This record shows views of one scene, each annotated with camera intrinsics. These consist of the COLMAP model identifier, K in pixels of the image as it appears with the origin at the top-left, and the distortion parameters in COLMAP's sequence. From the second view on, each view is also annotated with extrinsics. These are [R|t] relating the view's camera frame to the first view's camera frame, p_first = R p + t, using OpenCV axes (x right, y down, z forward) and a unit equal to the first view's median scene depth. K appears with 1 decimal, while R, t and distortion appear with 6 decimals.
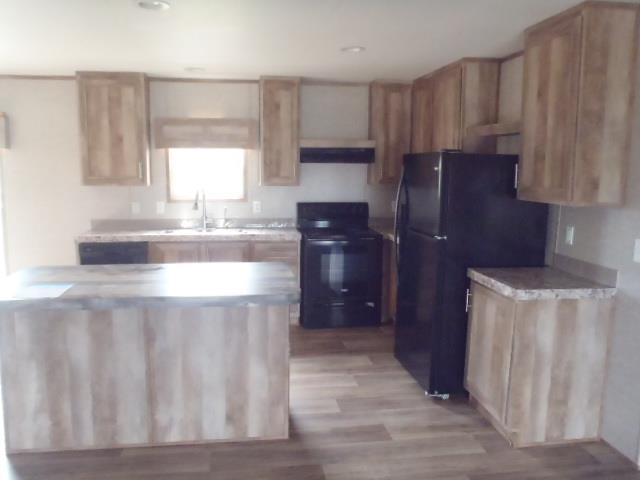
lens RADIAL K [[546.0, 0, 314.7], [0, 546.0, 236.7], [0, 0, 1]] dist [-0.060623, 0.034156]
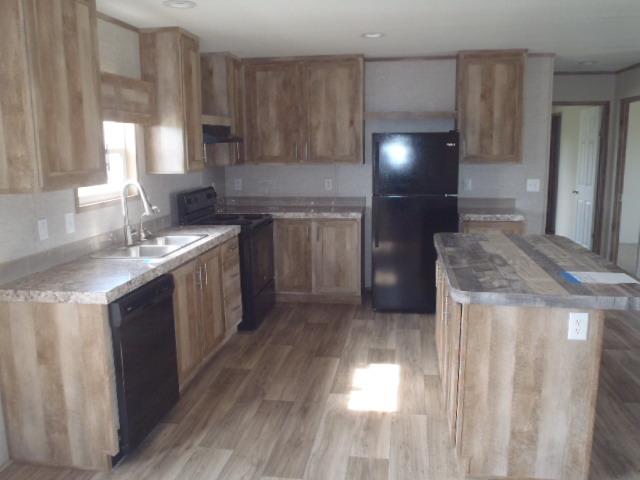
lens RADIAL K [[546.0, 0, 321.1], [0, 546.0, 240.8], [0, 0, 1]] dist [-0.060623, 0.034156]
pose [[0.290462, -0.174986, 0.940751, -1.201811], [0.138814, 0.980443, 0.139510, -0.125427], [-0.946764, 0.090067, 0.309072, 0.922827]]
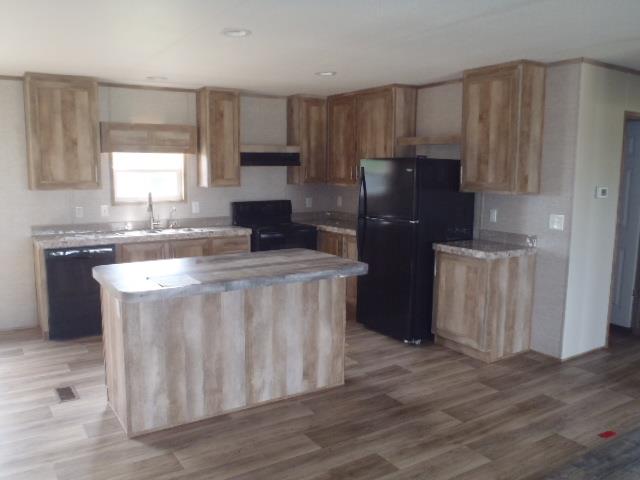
lens RADIAL K [[546.0, 0, 318.6], [0, 546.0, 237.3], [0, 0, 1]] dist [-0.060623, 0.034156]
pose [[0.909805, -0.056809, 0.411129, -0.544206], [0.057888, 0.998275, 0.009835, 0.013182], [-0.410979, 0.014851, 0.911524, -0.123788]]
